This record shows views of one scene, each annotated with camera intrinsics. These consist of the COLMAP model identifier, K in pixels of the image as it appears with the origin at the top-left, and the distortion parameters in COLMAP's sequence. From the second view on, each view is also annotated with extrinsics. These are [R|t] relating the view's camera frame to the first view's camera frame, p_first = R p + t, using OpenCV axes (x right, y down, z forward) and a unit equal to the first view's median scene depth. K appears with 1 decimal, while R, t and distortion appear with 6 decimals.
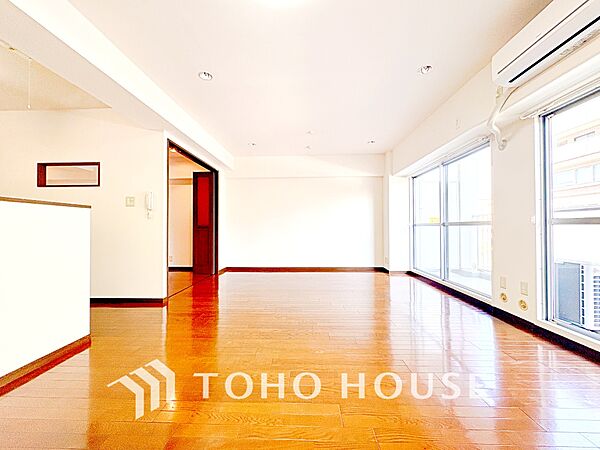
lens RADIAL K [[240.1, 0, 300.0], [0, 240.1, 225.0], [0, 0, 1]] dist [0.000741, -0.000057]
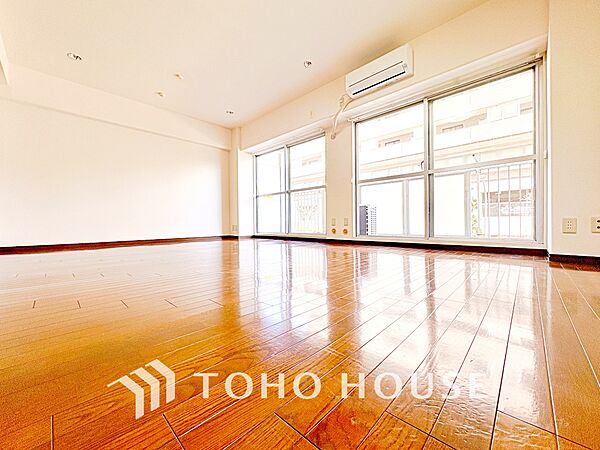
lens RADIAL K [[240.1, 0, 300.0], [0, 240.1, 225.0], [0, 0, 1]] dist [0.000741, -0.000057]
pose [[0.665010, -0.005325, 0.746816, -0.338163], [-0.002301, 0.999955, 0.009179, 0.164220], [-0.746831, -0.007823, 0.664968, 0.066666]]
